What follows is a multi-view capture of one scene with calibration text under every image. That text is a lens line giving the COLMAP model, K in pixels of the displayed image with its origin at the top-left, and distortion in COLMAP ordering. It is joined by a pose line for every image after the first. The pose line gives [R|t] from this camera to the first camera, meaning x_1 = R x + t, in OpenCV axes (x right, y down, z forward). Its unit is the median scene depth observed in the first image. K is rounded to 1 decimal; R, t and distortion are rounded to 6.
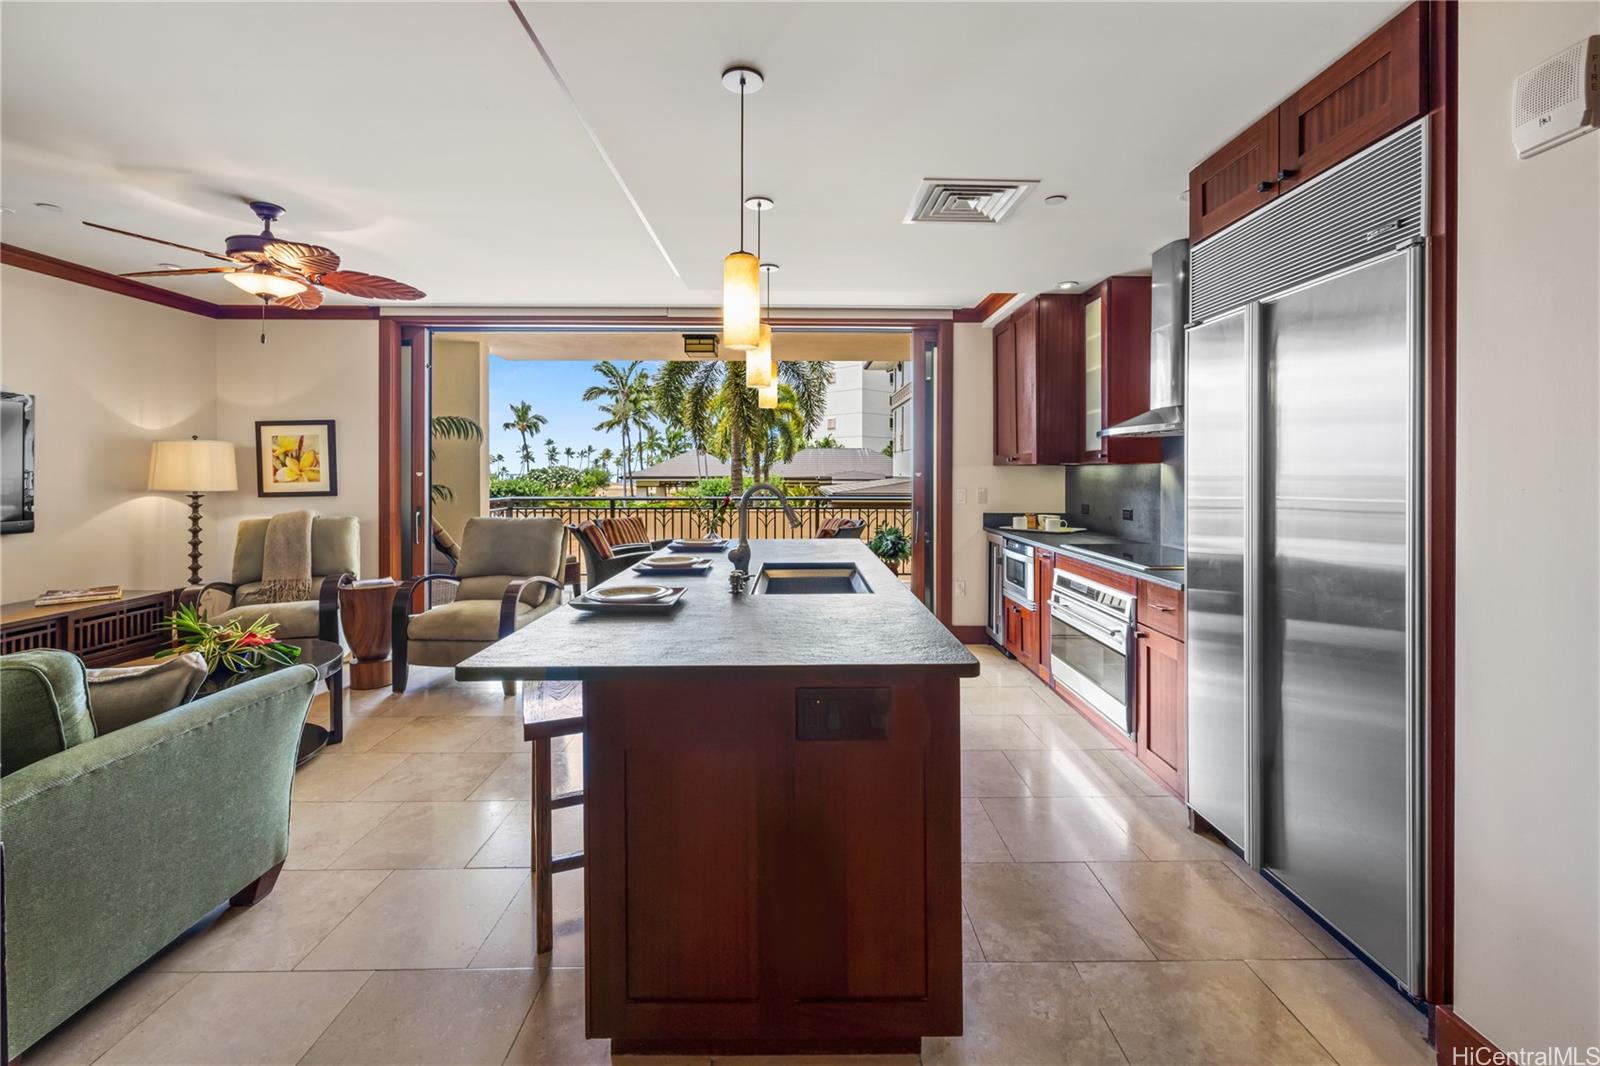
lens RADIAL K [[665.1, 0, 799.8], [0, 665.1, 468.5], [0, 0, 1]] dist [-0.001204, 0.000740]
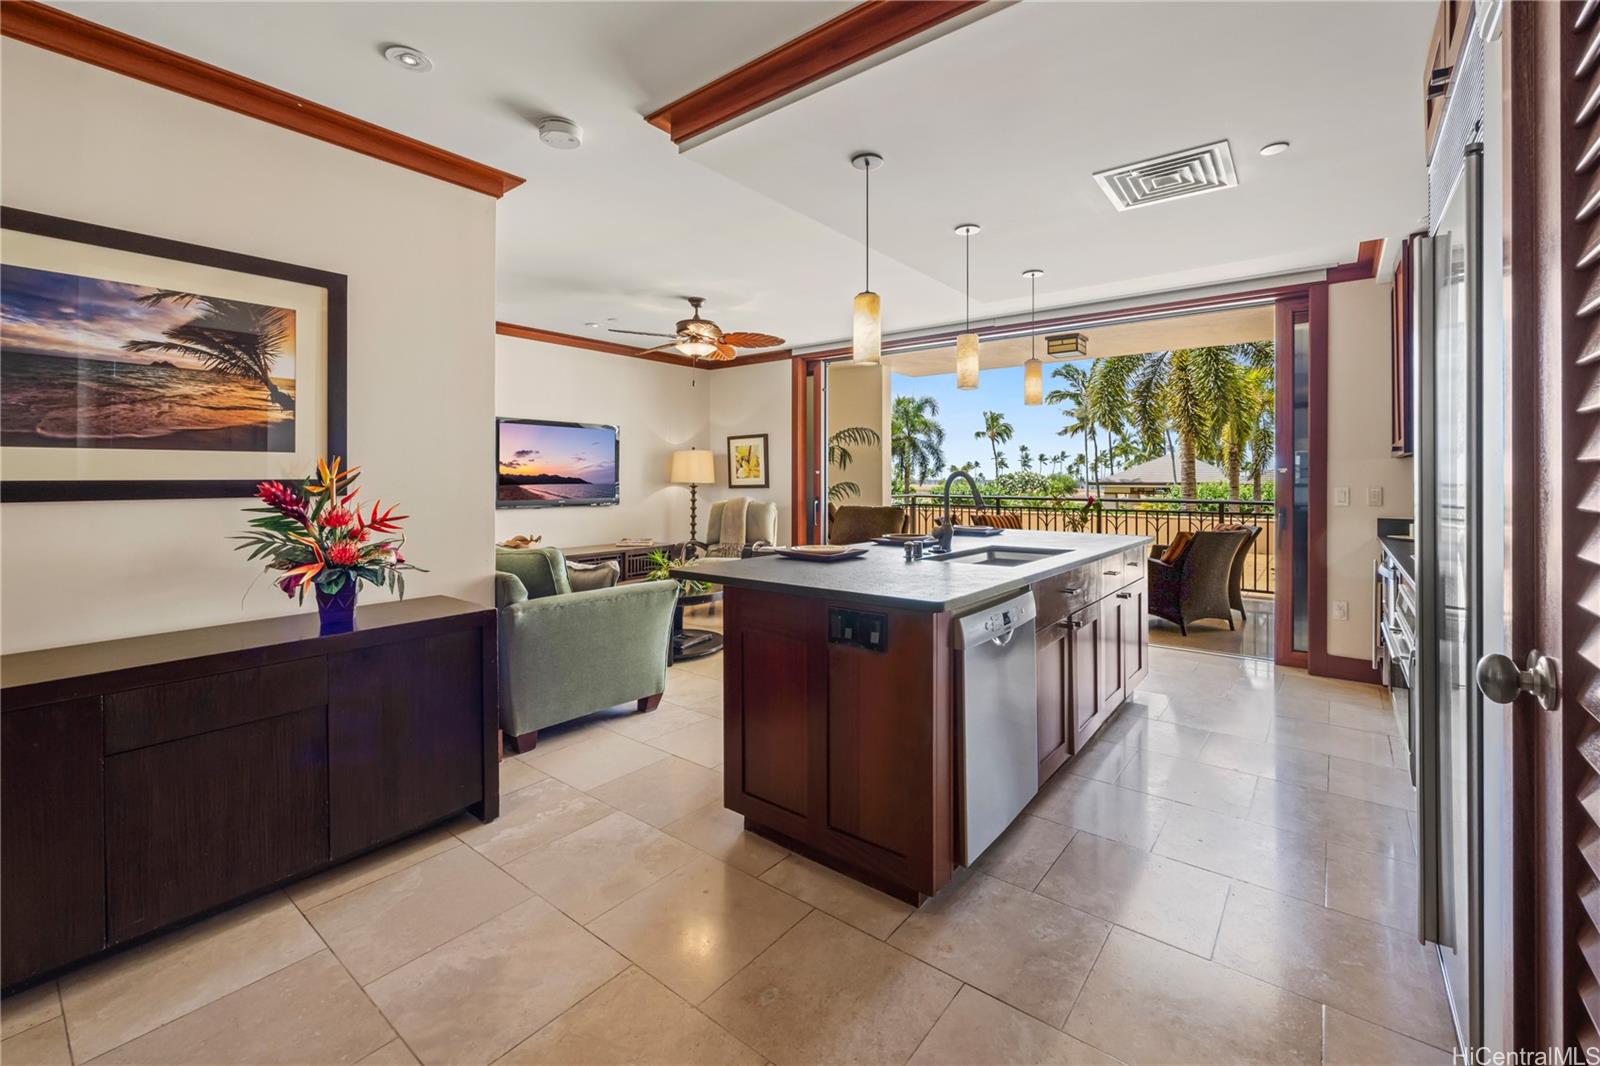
lens RADIAL K [[665.1, 0, 807.1], [0, 665.1, 469.5], [0, 0, 1]] dist [-0.001204, 0.000740]
pose [[0.779116, -0.006669, -0.626844, 0.266469], [0.001595, 0.999961, -0.008656, 0.016016], [0.626878, 0.005744, 0.779096, -0.042484]]
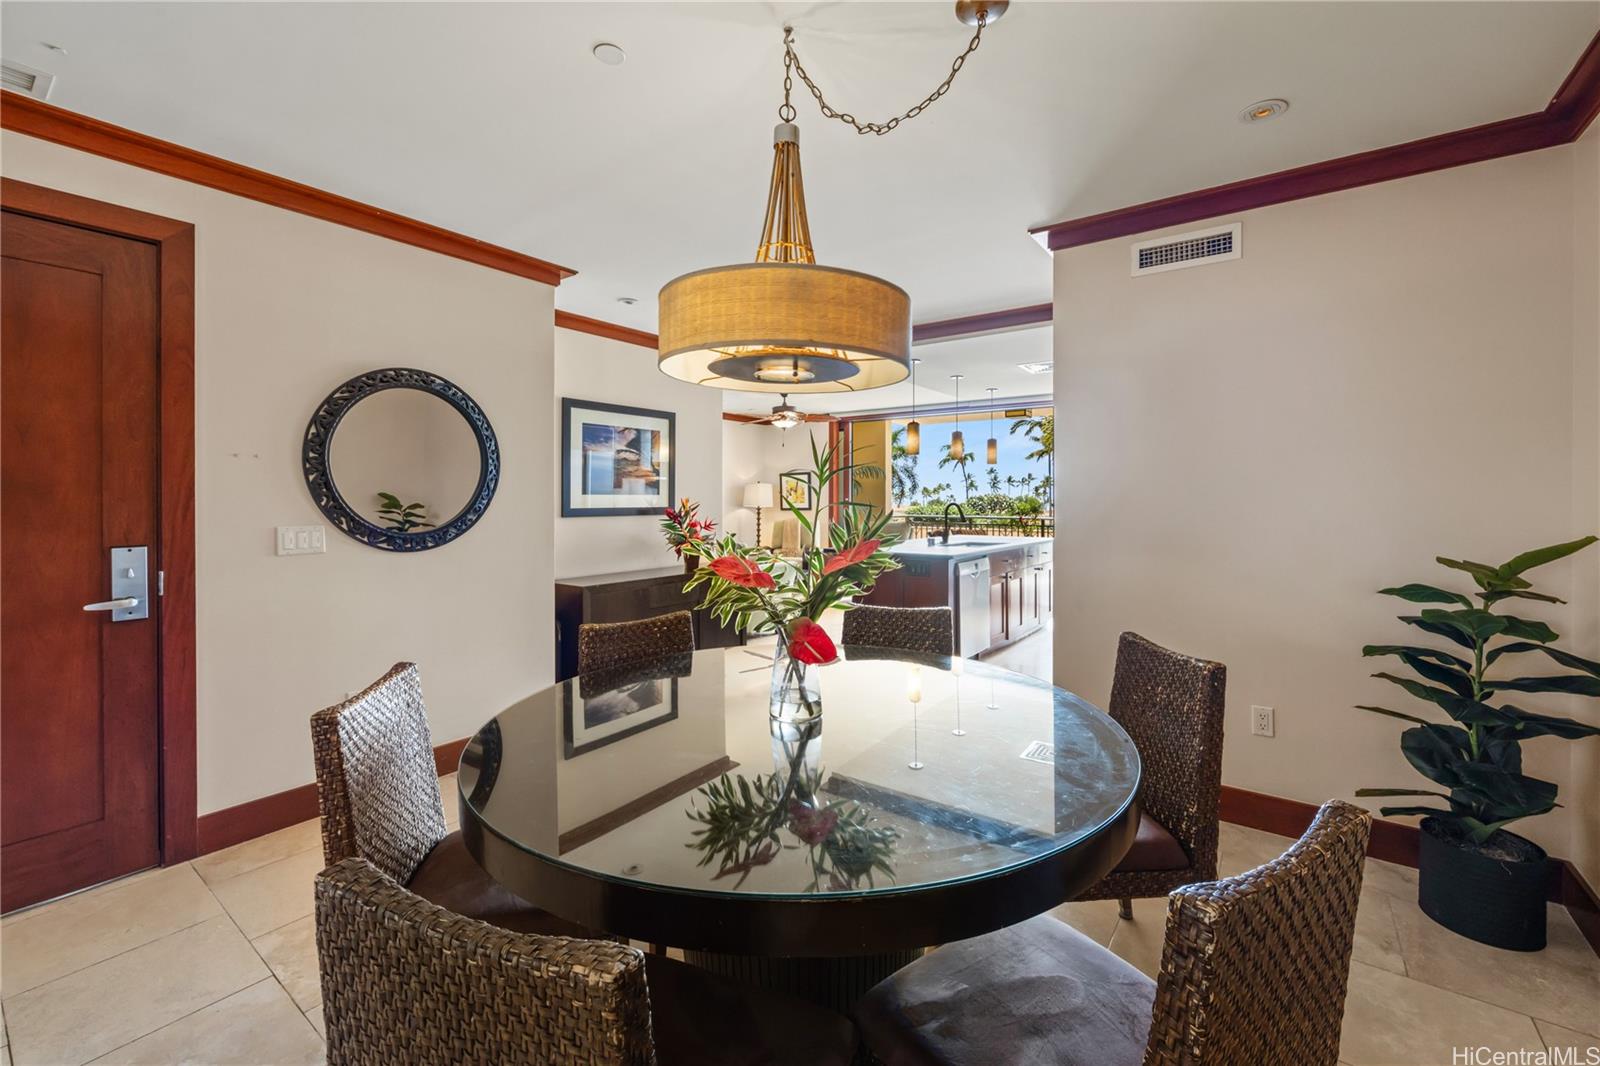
lens RADIAL K [[665.1, 0, 804.6], [0, 665.1, 494.9], [0, 0, 1]] dist [-0.001204, 0.000740]
pose [[0.802870, -0.001104, -0.596153, 0.519808], [-0.000108, 0.999998, -0.001997, -0.000602], [0.596154, 0.001667, 0.802868, -0.668827]]
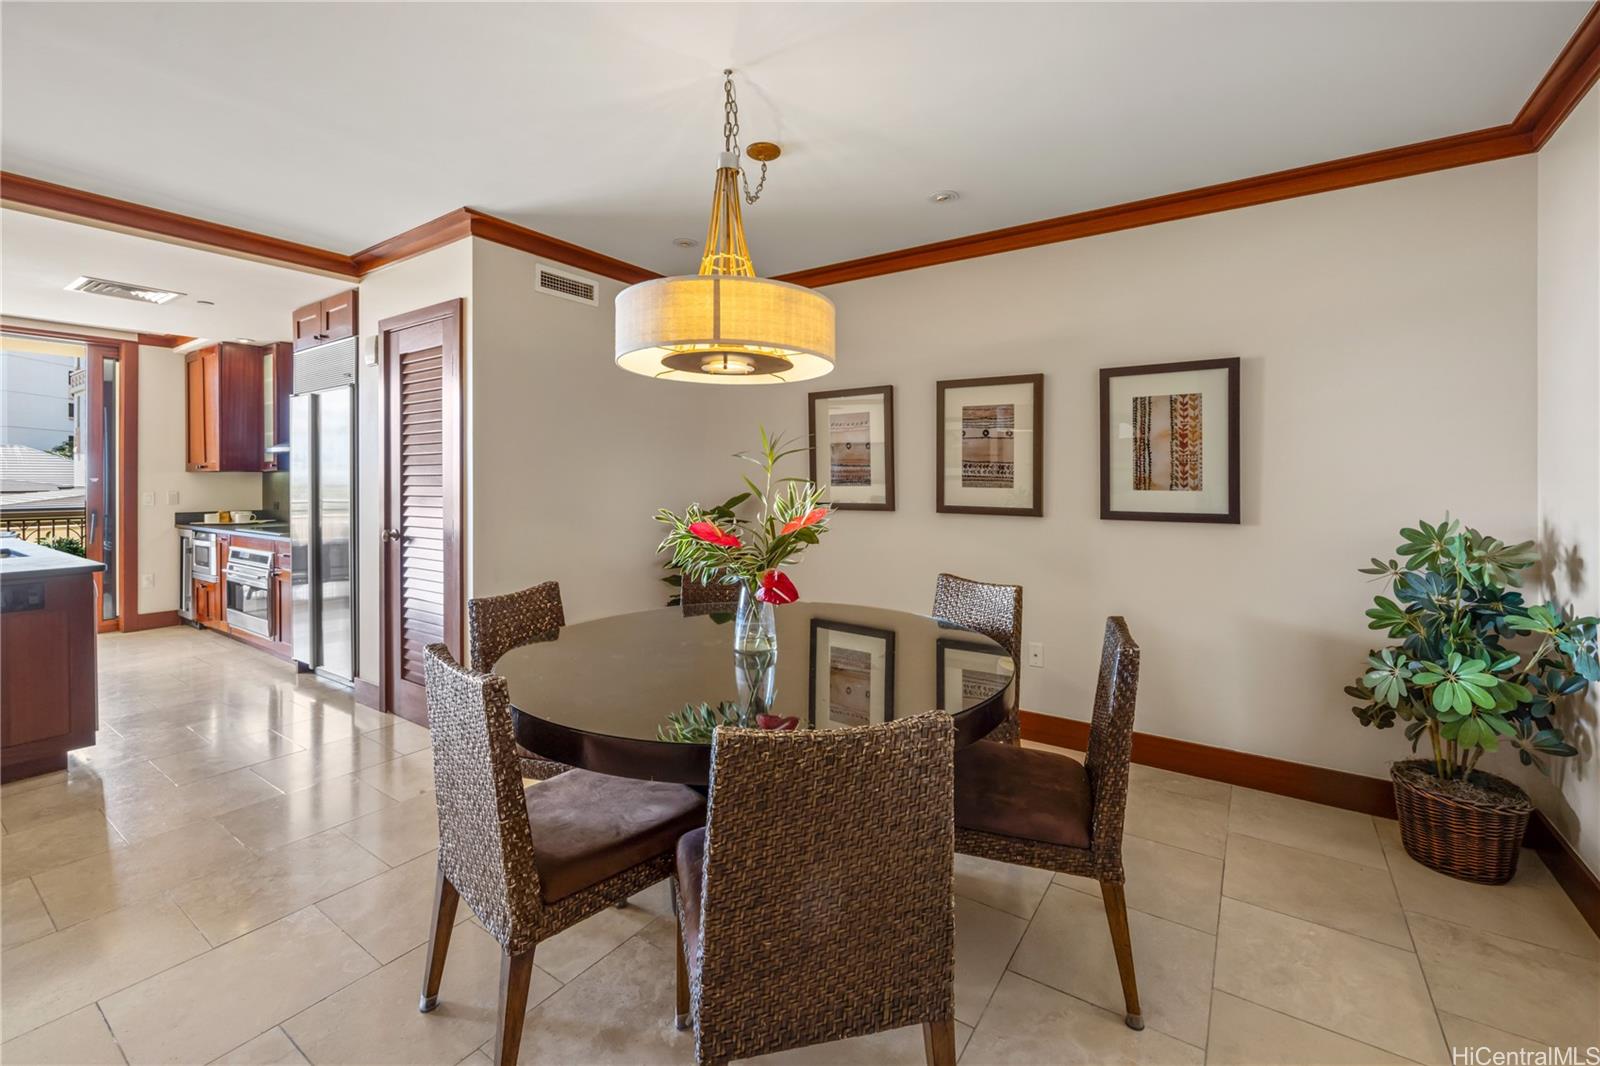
lens RADIAL K [[665.1, 0, 801.4], [0, 665.1, 478.5], [0, 0, 1]] dist [-0.001204, 0.000740]
pose [[0.566858, -0.004430, 0.823804, -0.065808], [0.001014, 0.999989, 0.004679, 0.003028], [-0.823815, -0.001817, 0.566856, -0.613967]]
